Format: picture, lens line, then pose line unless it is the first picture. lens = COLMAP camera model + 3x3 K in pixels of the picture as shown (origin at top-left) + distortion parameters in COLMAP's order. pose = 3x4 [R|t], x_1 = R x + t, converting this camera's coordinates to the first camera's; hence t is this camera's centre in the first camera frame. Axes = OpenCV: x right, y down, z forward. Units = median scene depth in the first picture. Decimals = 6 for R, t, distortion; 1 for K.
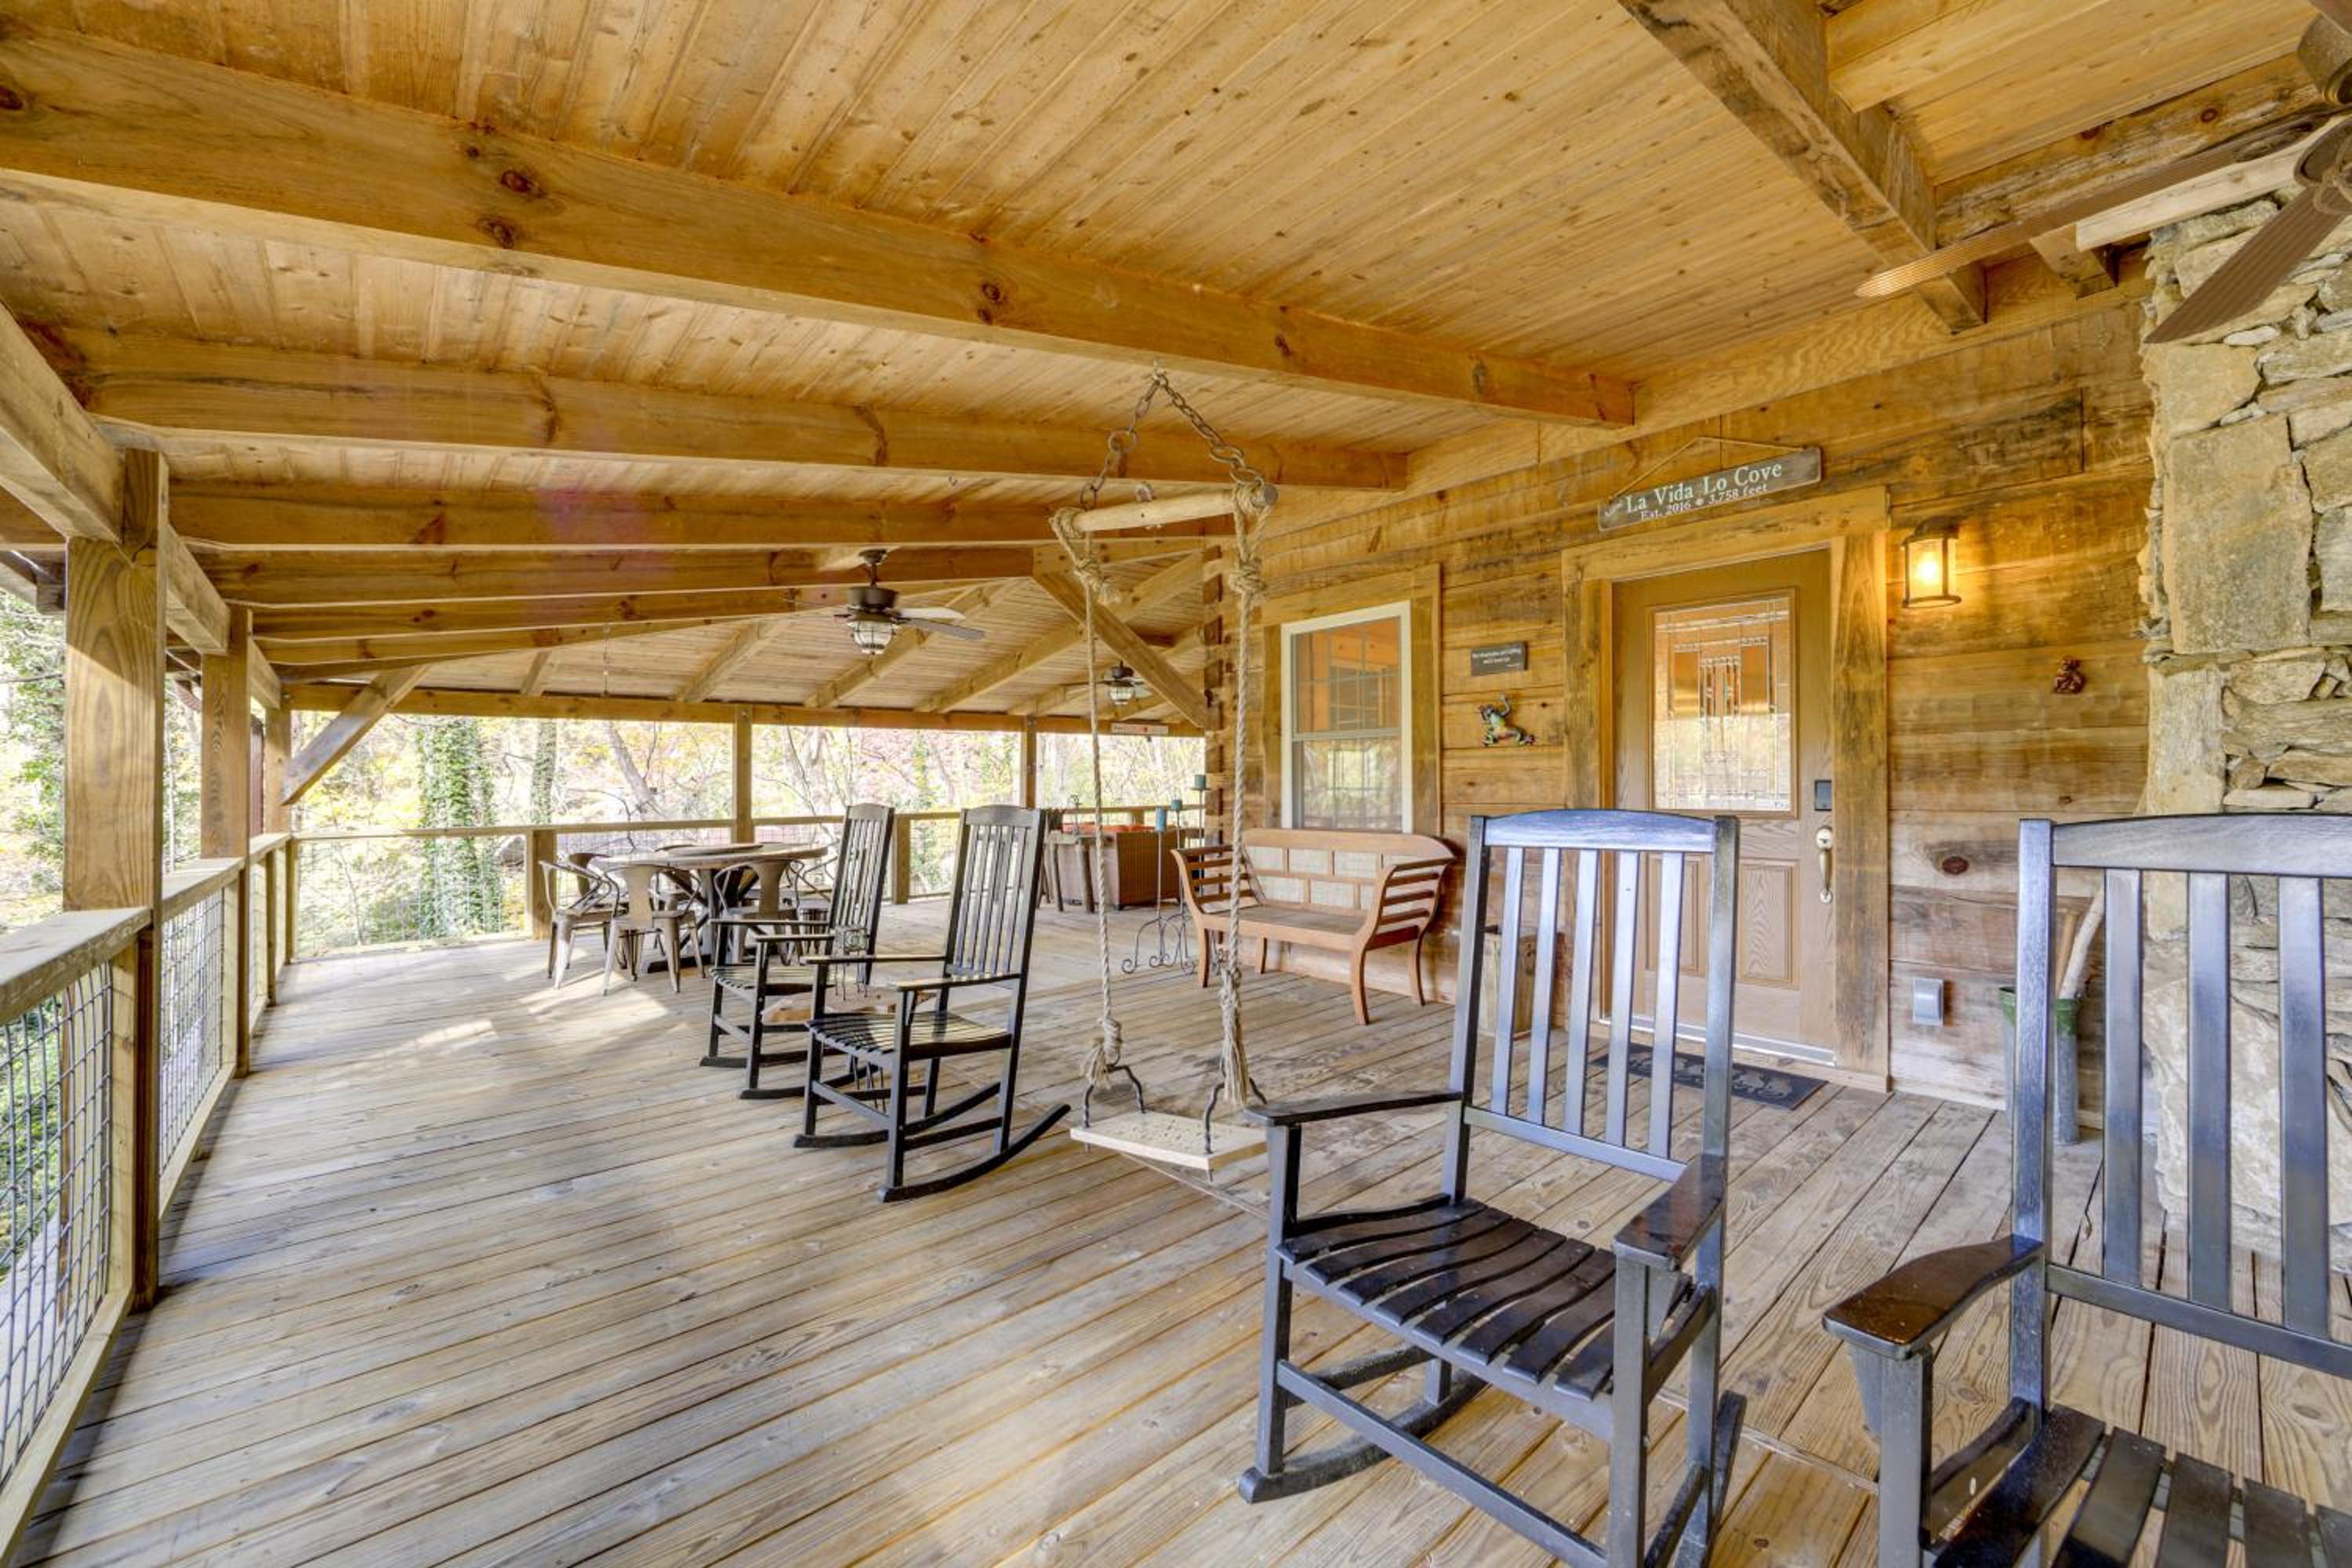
lens RADIAL K [[935.1, 0, 1187.2], [0, 935.1, 786.8], [0, 0, 1]] dist [-0.002976, -0.000073]
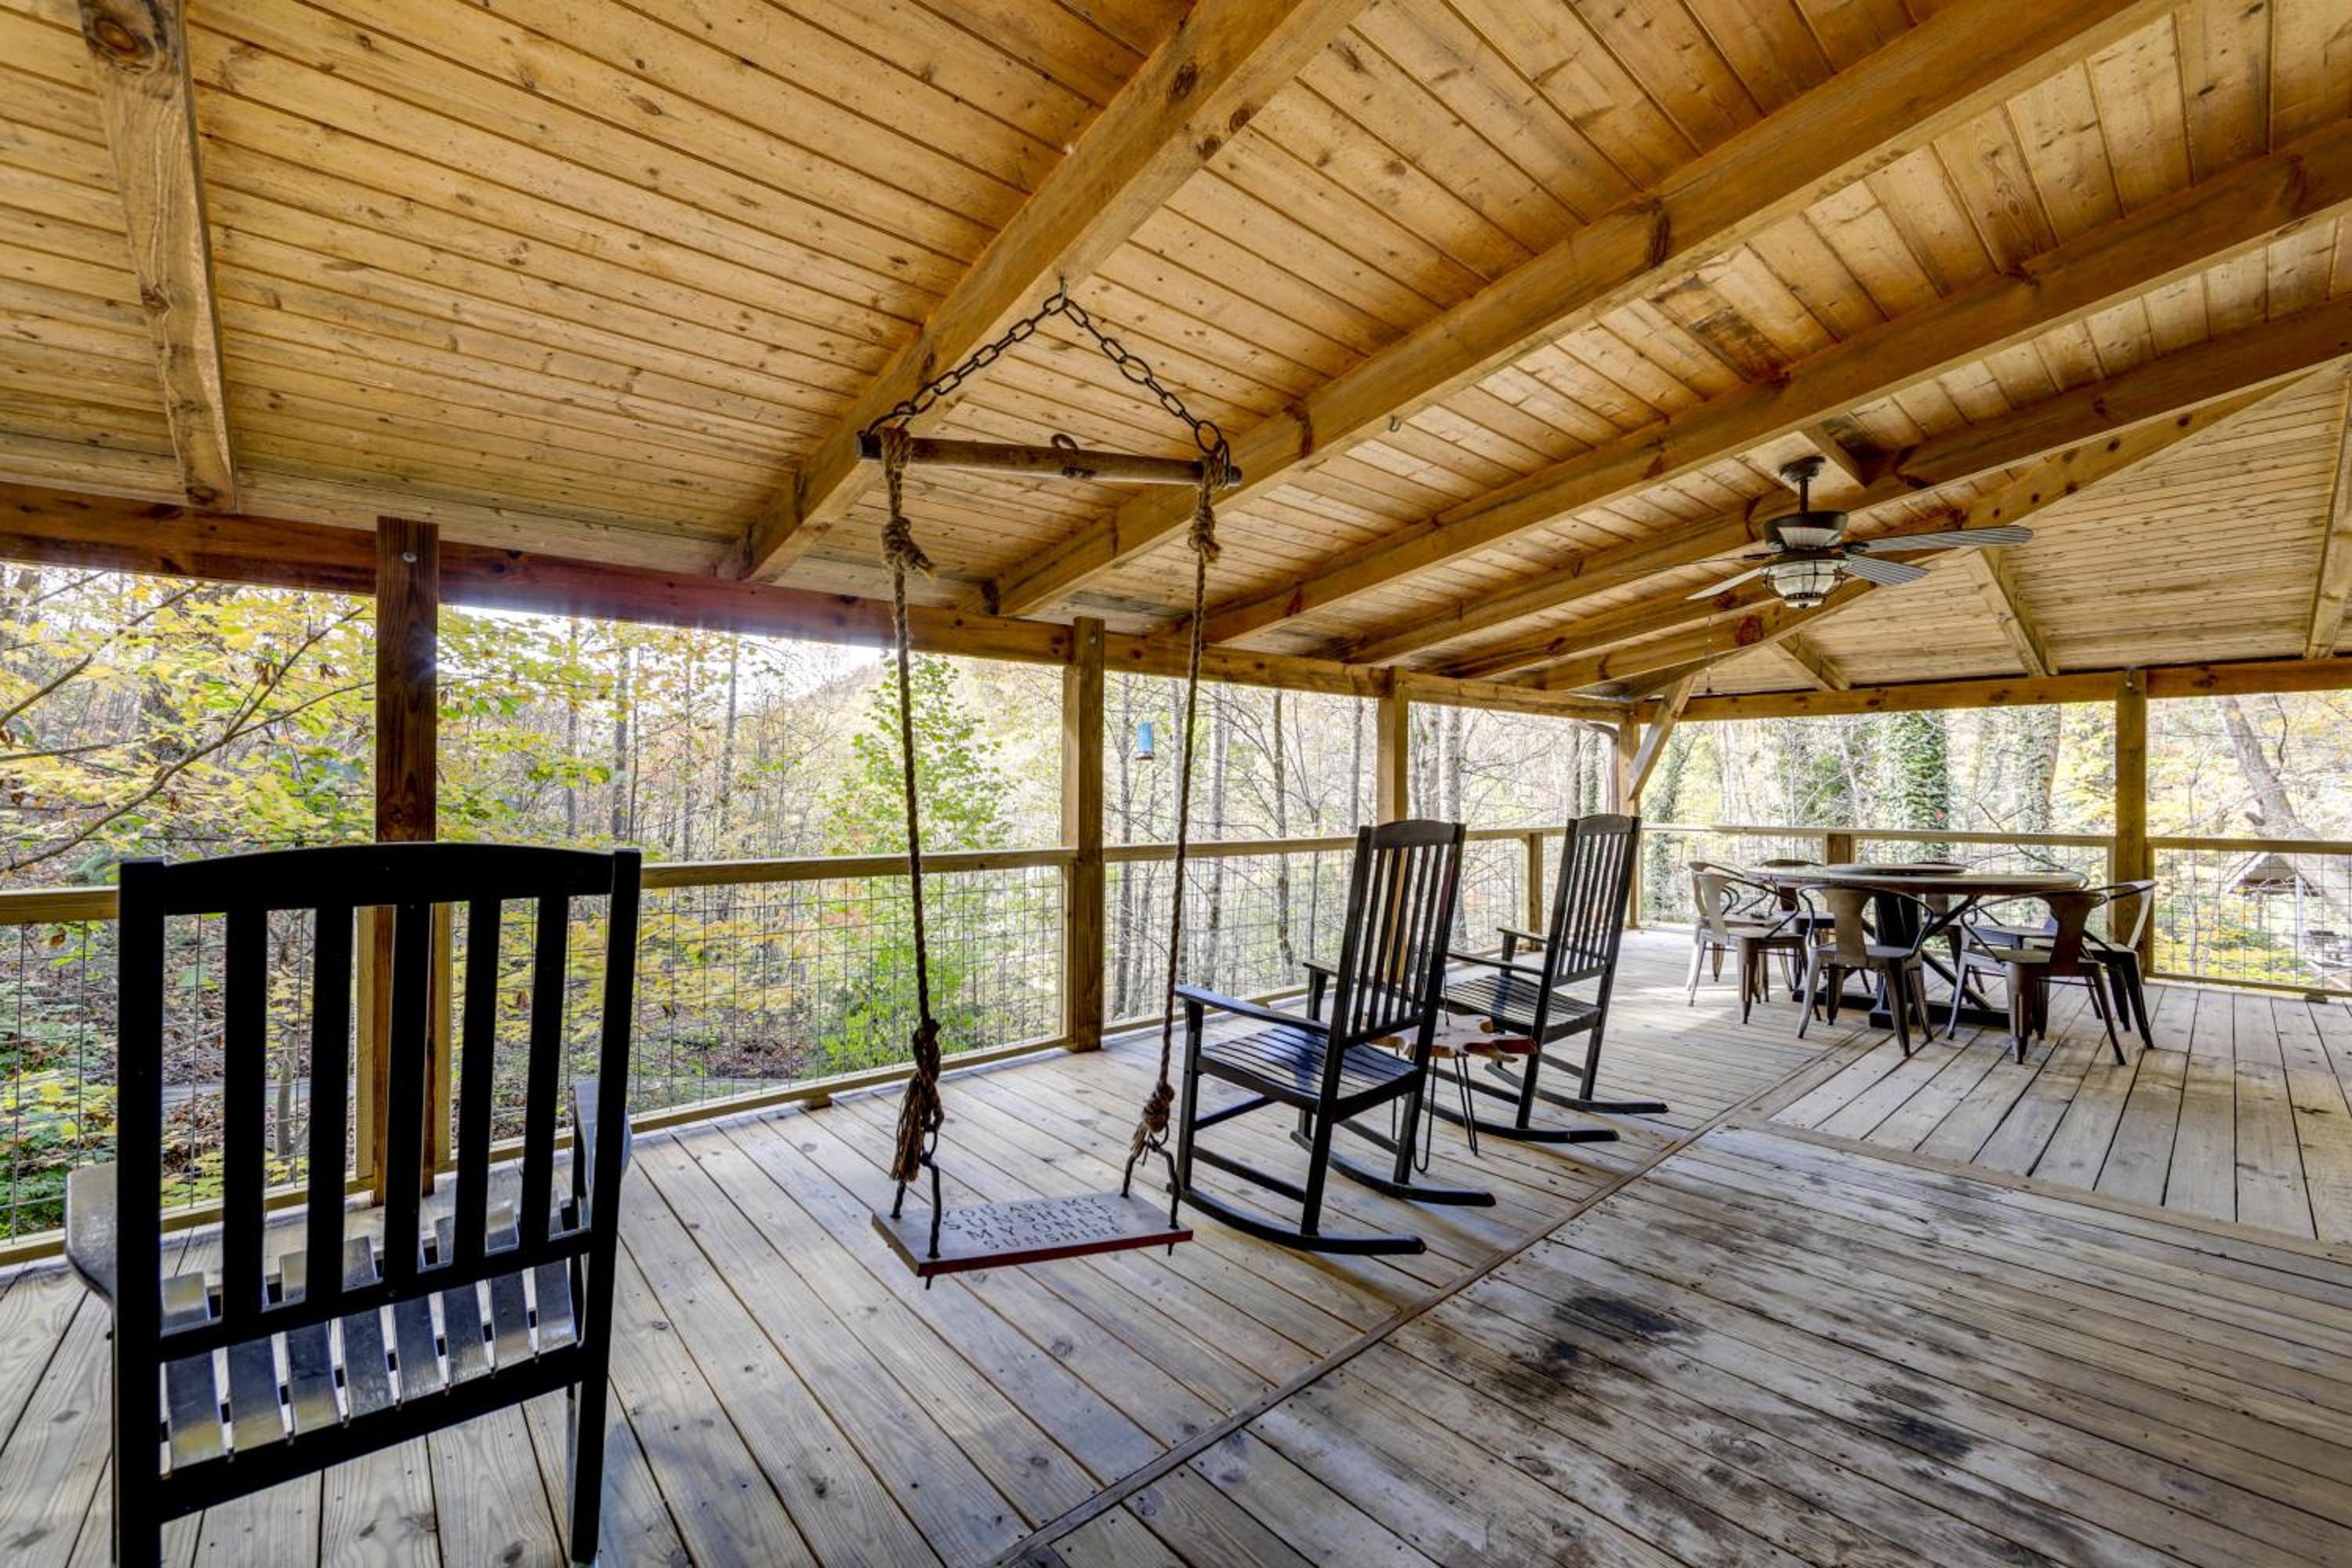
lens RADIAL K [[935.1, 0, 1185.9], [0, 935.1, 776.0], [0, 0, 1]] dist [-0.002976, -0.000073]
pose [[0.009609, -0.002363, -0.999951, 0.253930], [-0.005162, 0.999984, -0.002412, -0.006222], [0.999941, 0.005185, 0.009597, 0.355021]]
